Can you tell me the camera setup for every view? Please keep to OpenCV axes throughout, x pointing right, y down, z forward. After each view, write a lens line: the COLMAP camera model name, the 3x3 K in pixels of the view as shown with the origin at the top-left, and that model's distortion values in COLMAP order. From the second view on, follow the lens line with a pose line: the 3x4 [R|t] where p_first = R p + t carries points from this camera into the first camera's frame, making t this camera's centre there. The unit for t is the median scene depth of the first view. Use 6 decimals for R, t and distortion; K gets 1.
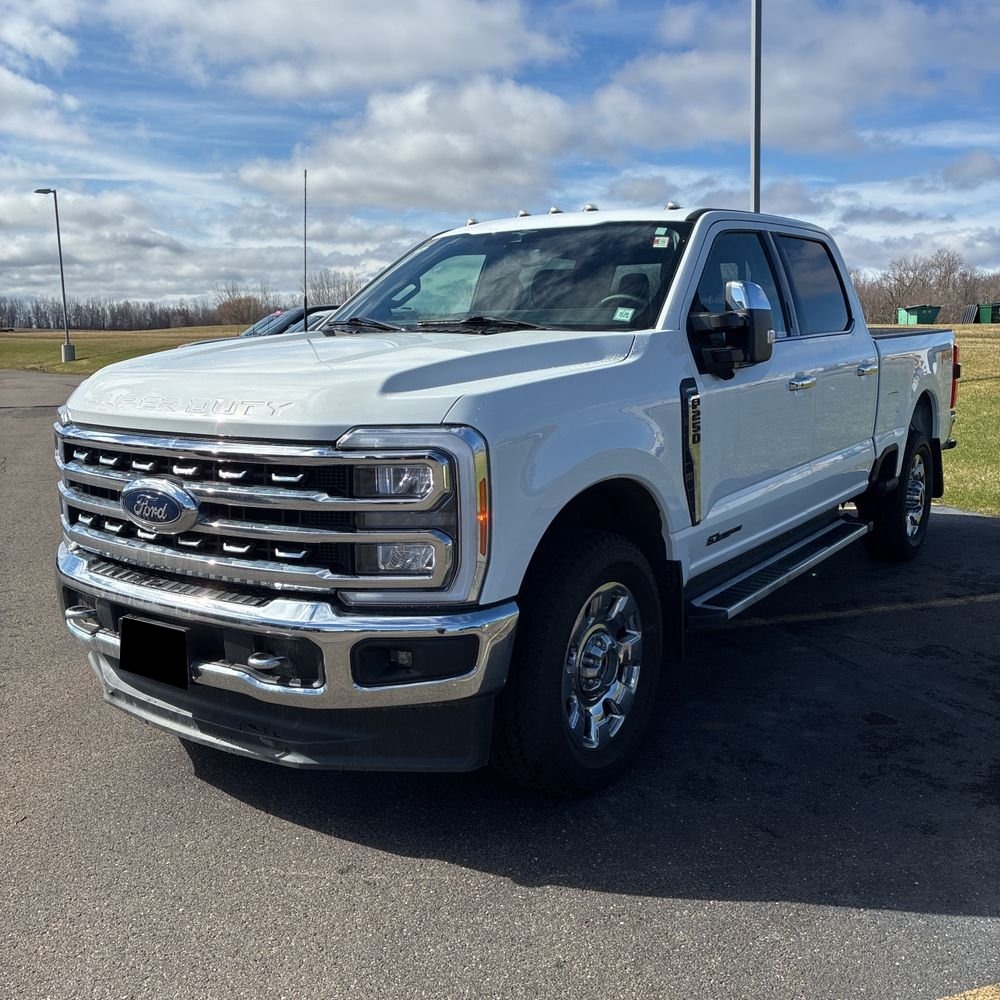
lens RADIAL K [[1013.2, 0, 490.8], [0, 1013.2, 483.5], [0, 0, 1]] dist [0.045626, -0.028073]
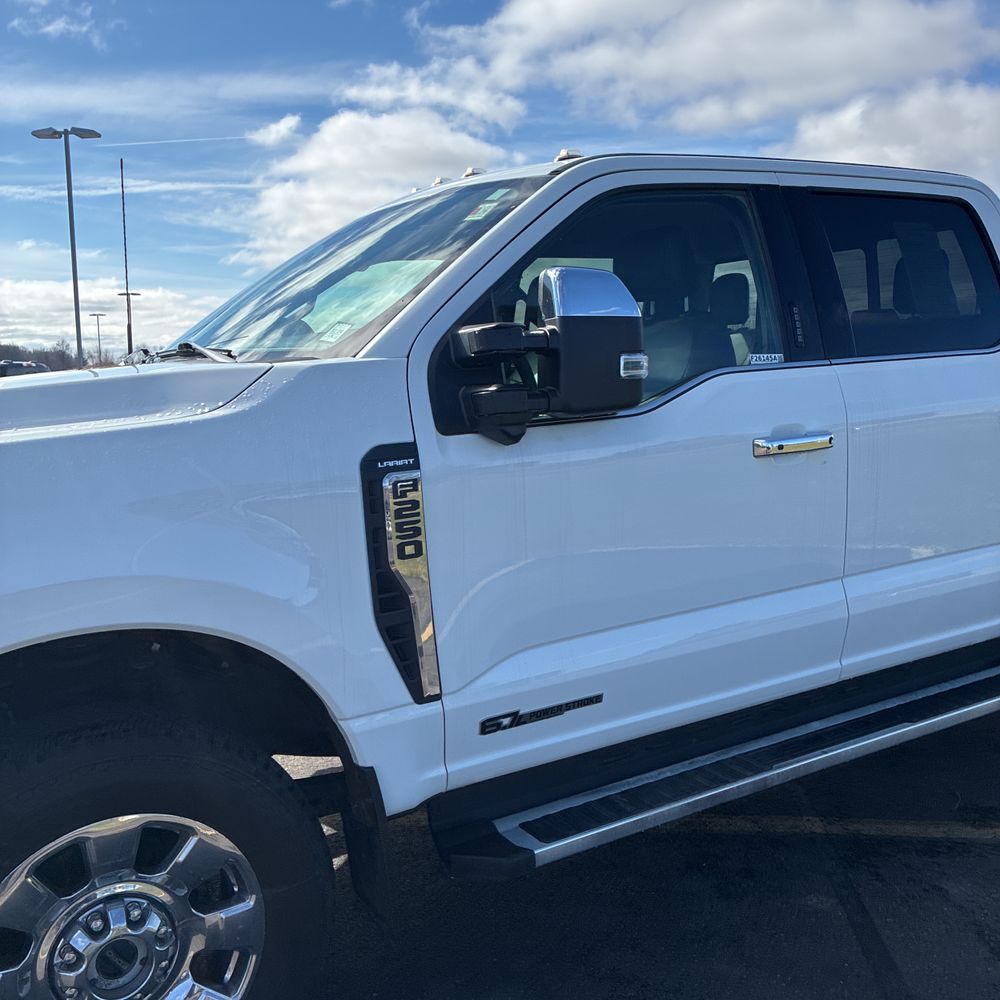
lens RADIAL K [[988.8, 0, 483.4], [0, 988.8, 472.0], [0, 0, 1]] dist [0.068032, 0.000385]
pose [[0.915356, 0.029436, -0.401569, 0.448432], [-0.043214, 0.998746, -0.025291, -0.073723], [0.400321, 0.040504, 0.915480, 0.504848]]
